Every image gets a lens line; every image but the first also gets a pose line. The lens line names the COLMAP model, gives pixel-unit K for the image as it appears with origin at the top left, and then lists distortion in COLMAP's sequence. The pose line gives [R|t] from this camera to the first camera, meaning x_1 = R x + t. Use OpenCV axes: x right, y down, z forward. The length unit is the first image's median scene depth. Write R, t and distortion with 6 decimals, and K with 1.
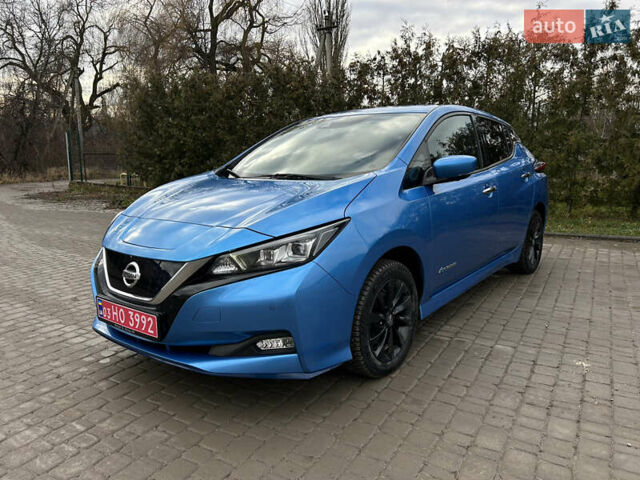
lens RADIAL K [[472.3, 0, 320.0], [0, 472.3, 240.0], [0, 0, 1]] dist [0.019493, -0.005505]
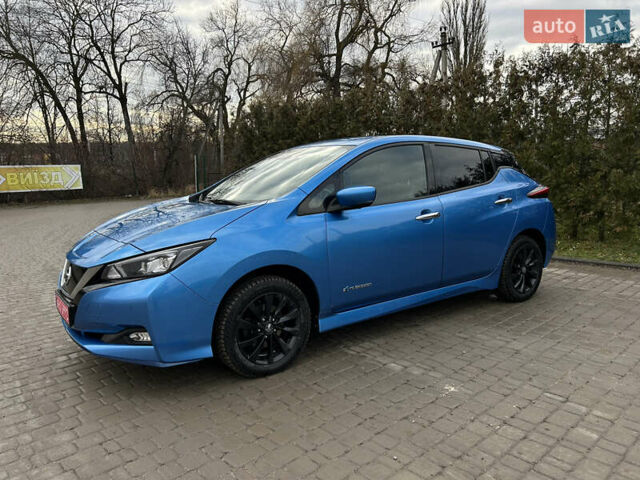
lens RADIAL K [[469.0, 0, 315.7], [0, 469.0, 240.5], [0, 0, 1]] dist [0.029957, -0.002424]
pose [[0.958867, 0.036548, -0.281492, 0.037648], [-0.045097, 0.998695, -0.023952, -0.001480], [0.280249, 0.035661, 0.959265, -0.004959]]
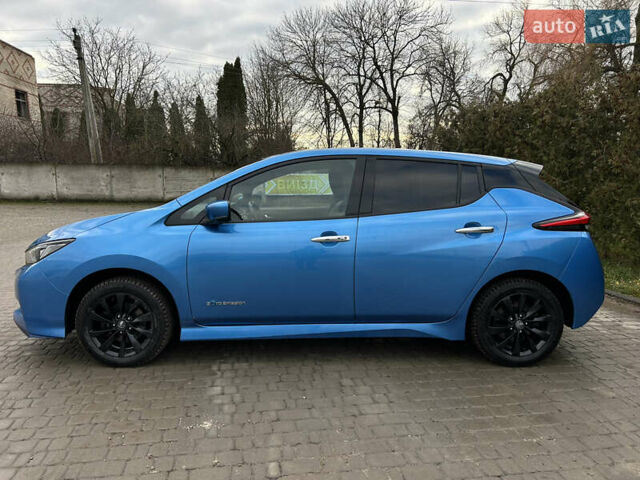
lens RADIAL K [[472.3, 0, 320.0], [0, 472.3, 240.0], [0, 0, 1]] dist [0.019493, -0.005505]
pose [[0.647132, 0.110659, -0.754304, 0.094048], [-0.152383, 0.988219, 0.014243, -0.010258], [0.746994, 0.105726, 0.656371, 0.035171]]
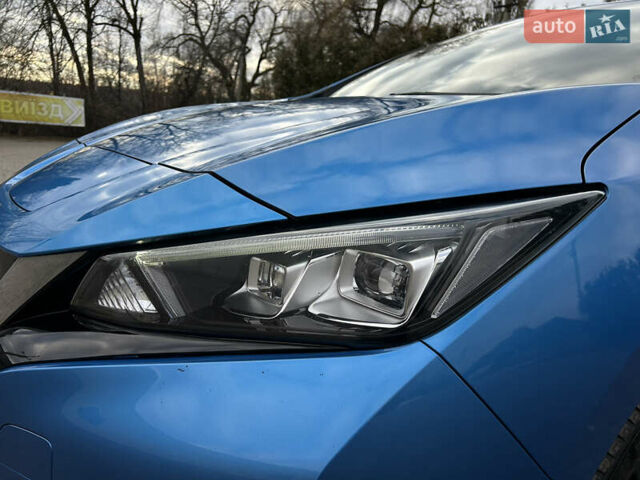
lens RADIAL K [[482.9, 0, 315.1], [0, 482.9, 239.0], [0, 0, 1]] dist [0.015377, -0.000384]
pose [[0.946781, 0.154973, -0.282116, -0.000401], [-0.152267, 0.987833, 0.031632, -0.000237], [0.283585, 0.013008, 0.958859, 0.040242]]
